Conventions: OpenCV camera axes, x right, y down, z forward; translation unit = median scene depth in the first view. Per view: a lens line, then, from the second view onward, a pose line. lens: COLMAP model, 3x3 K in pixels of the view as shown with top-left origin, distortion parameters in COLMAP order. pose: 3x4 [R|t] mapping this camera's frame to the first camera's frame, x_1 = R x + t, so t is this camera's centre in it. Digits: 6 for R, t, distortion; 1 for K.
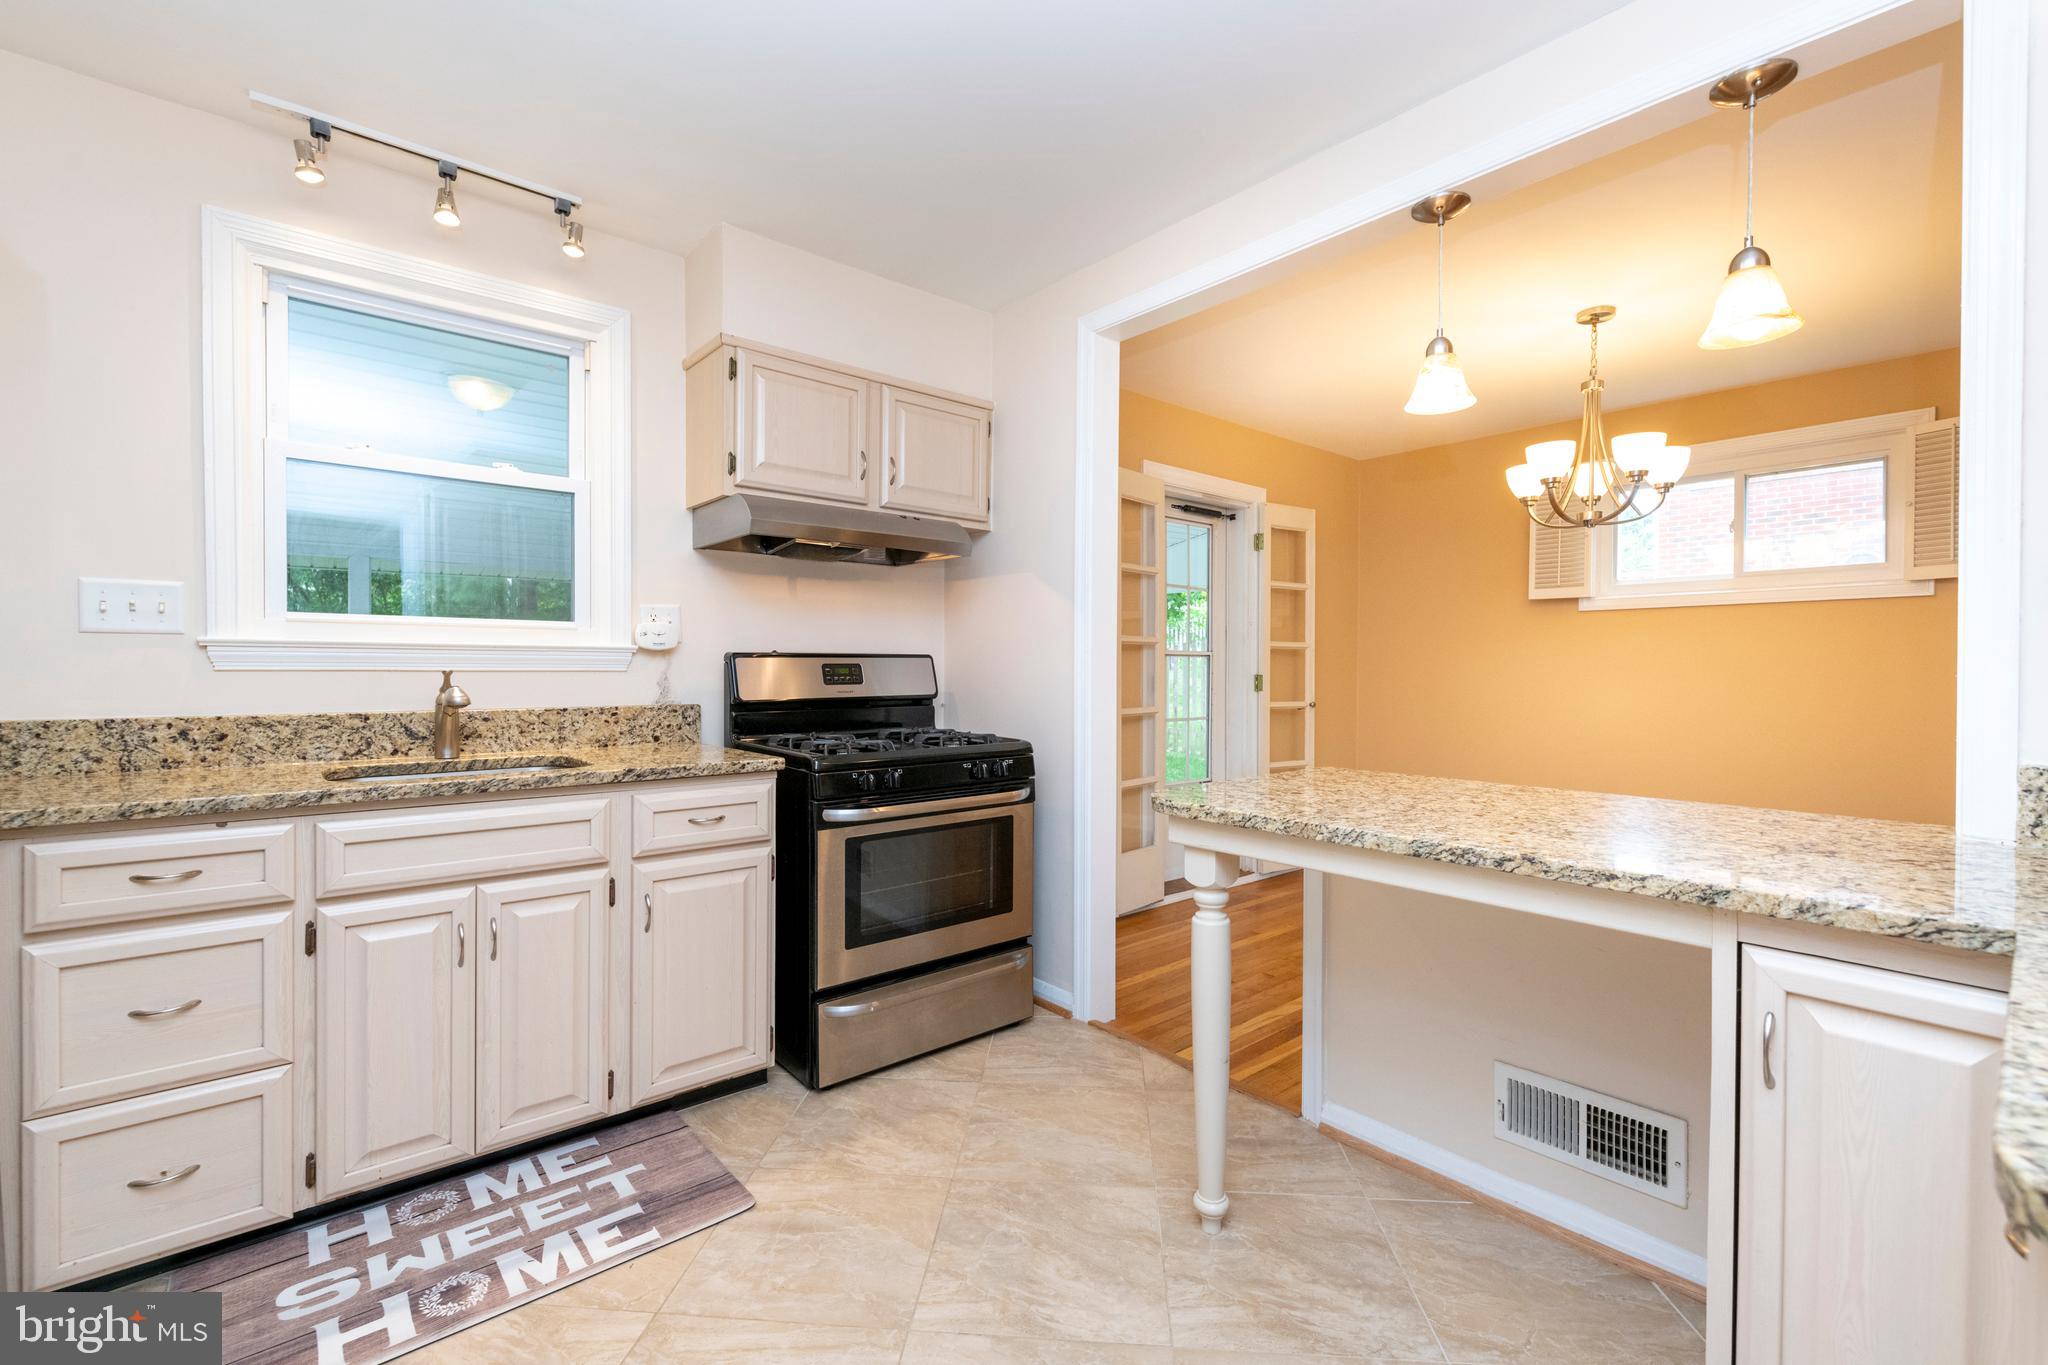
lens RADIAL K [[876.5, 0, 1033.9], [0, 876.5, 678.7], [0, 0, 1]] dist [0.000919, -0.001472]
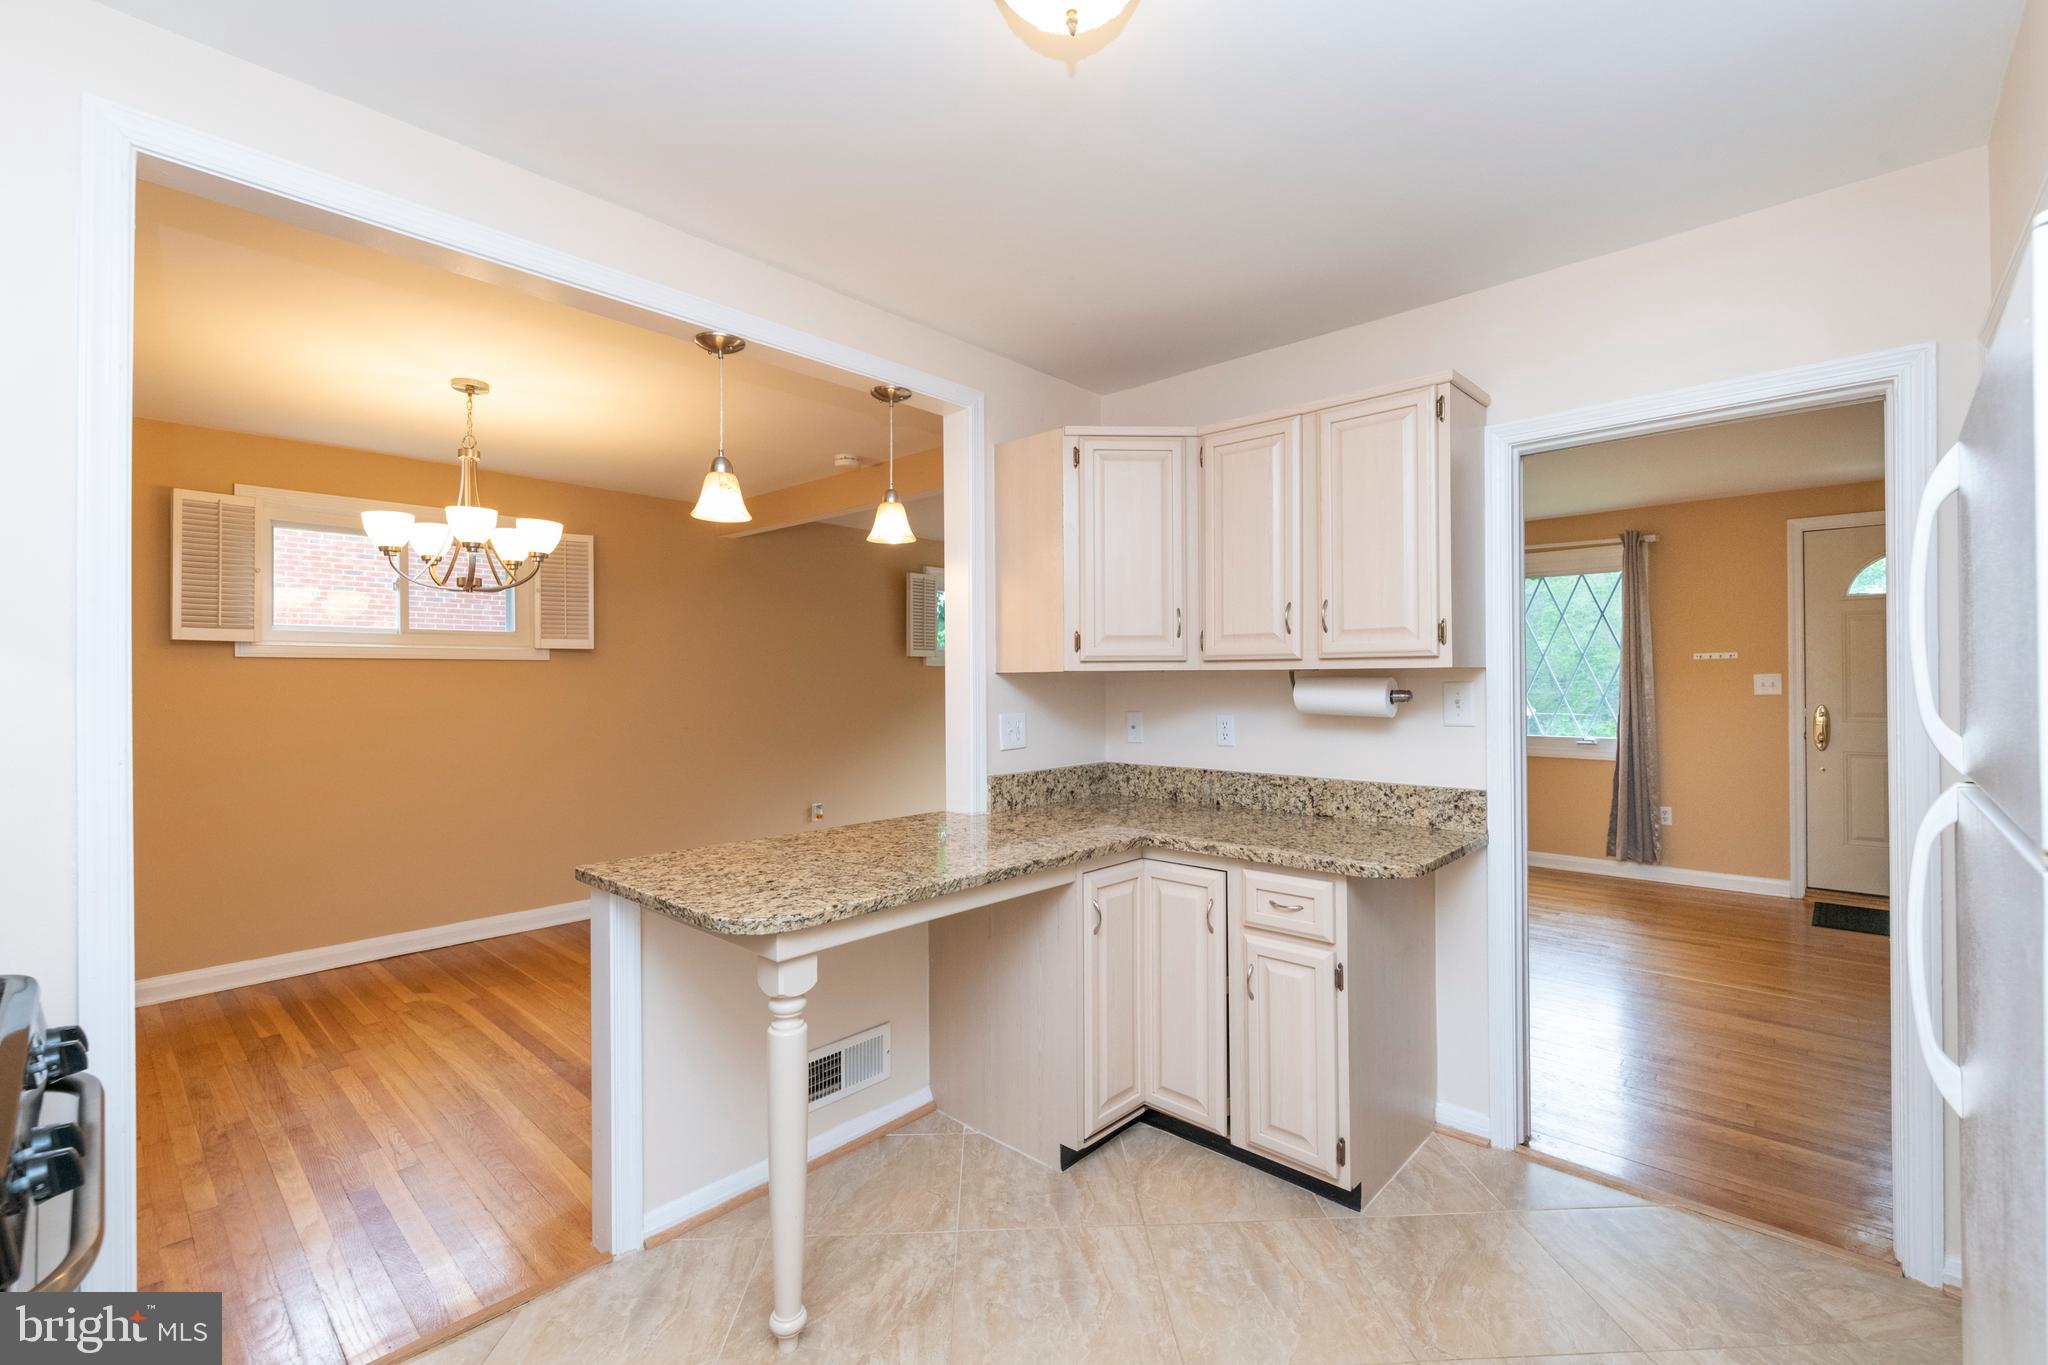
lens RADIAL K [[876.5, 0, 1033.7], [0, 876.5, 671.6], [0, 0, 1]] dist [0.000919, -0.001472]
pose [[-0.120015, 0.007726, 0.992742, -0.638829], [0.017551, 0.999830, -0.005660, -0.089079], [-0.992617, 0.016744, -0.120130, 0.663435]]
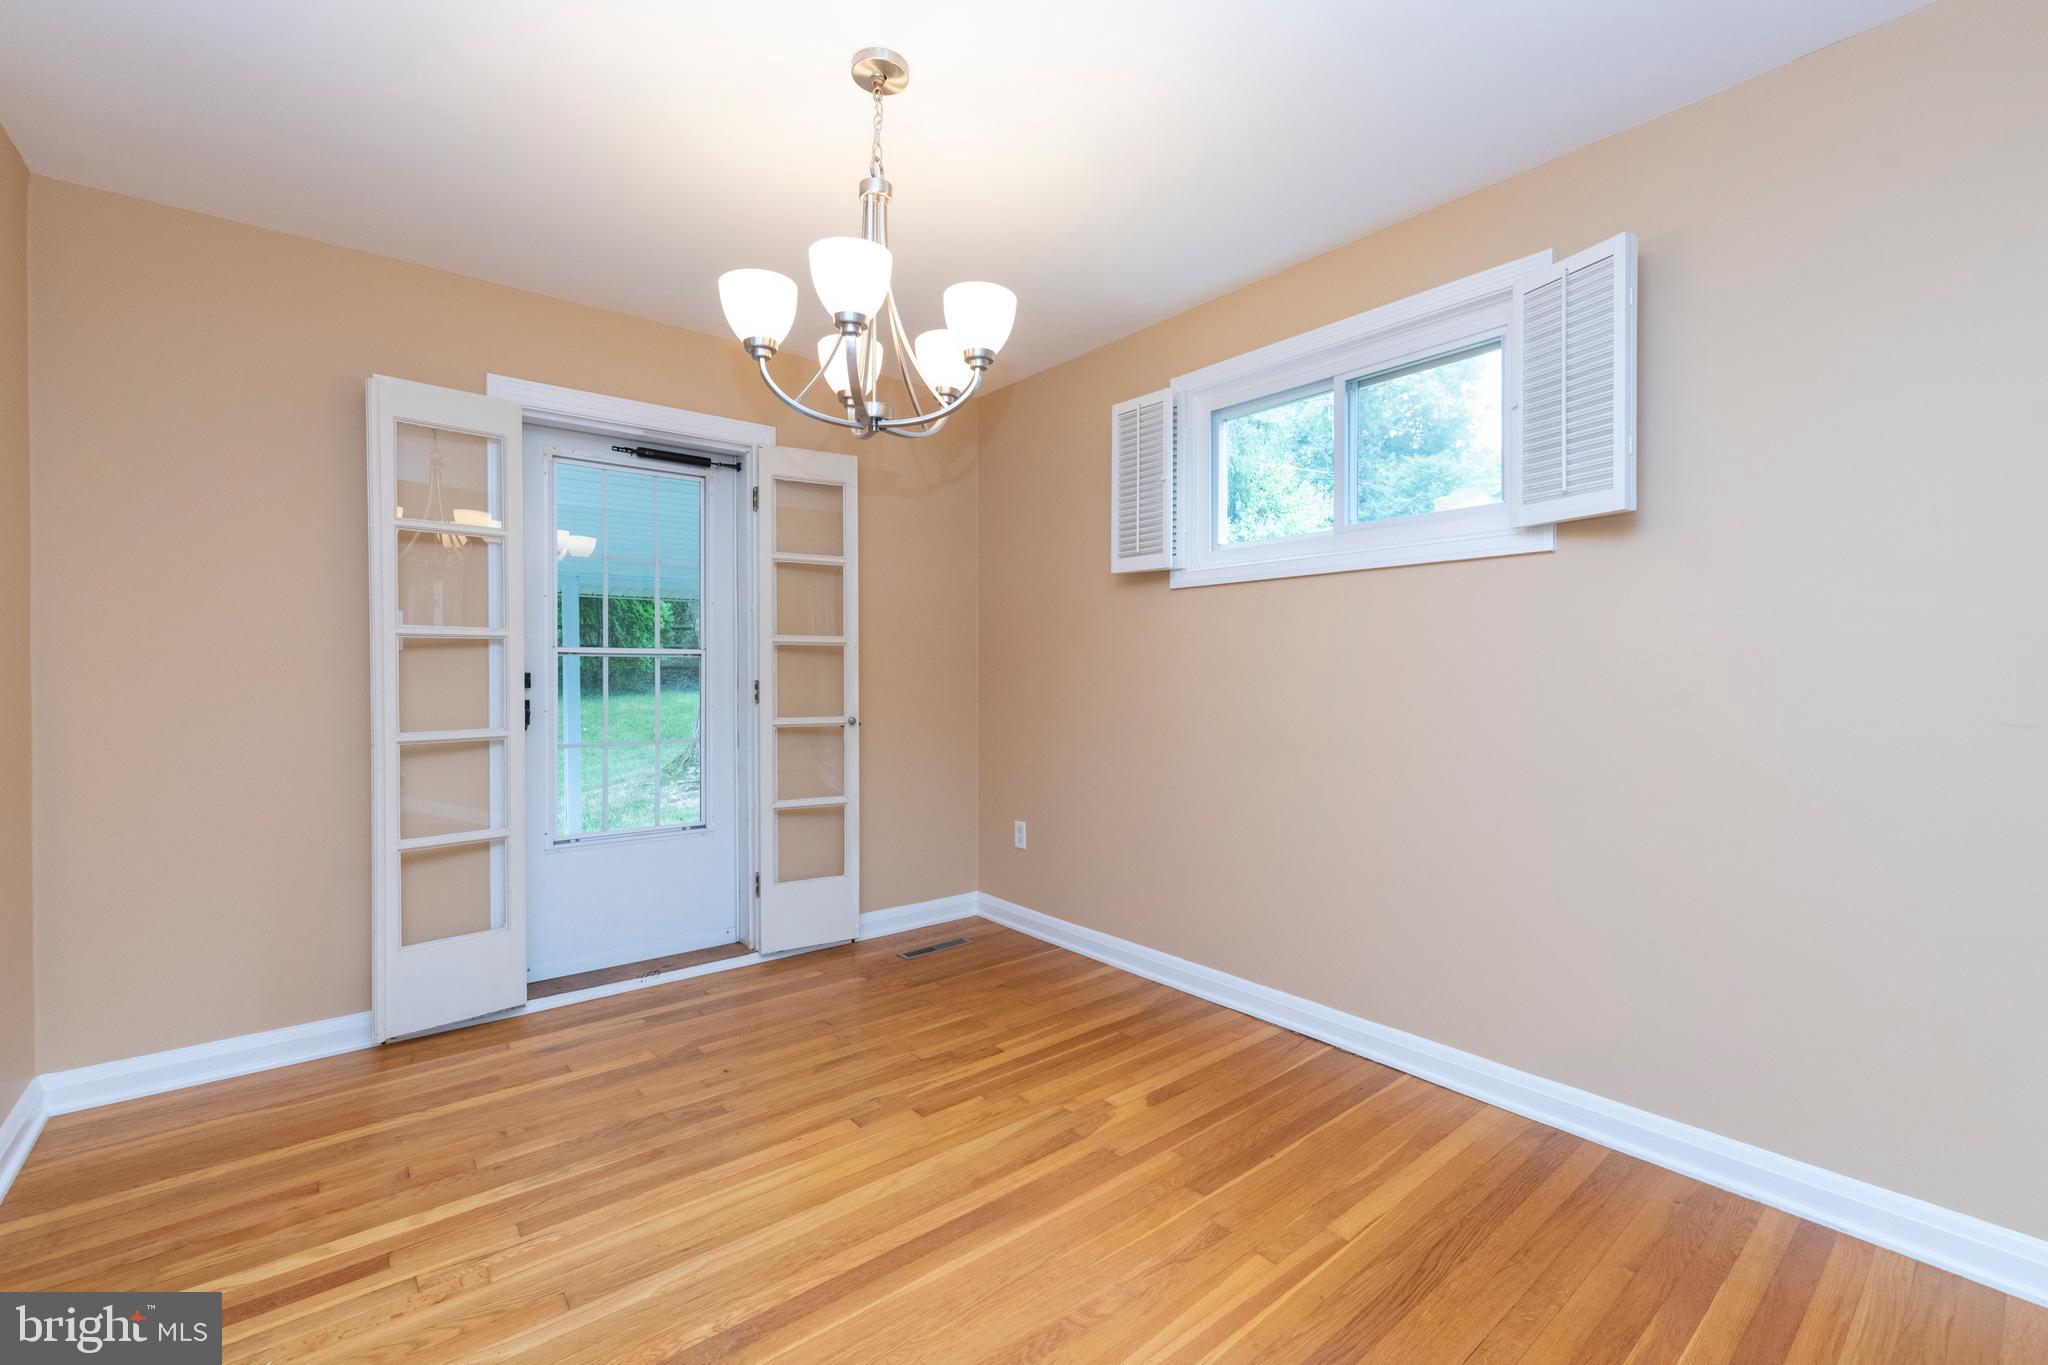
lens RADIAL K [[876.5, 0, 1030.6], [0, 876.5, 679.3], [0, 0, 1]] dist [0.000919, -0.001472]
pose [[0.999638, -0.005528, -0.026333, 1.051909], [0.005436, 0.999979, -0.003570, -0.003951], [0.026352, 0.003426, 0.999647, 0.581249]]
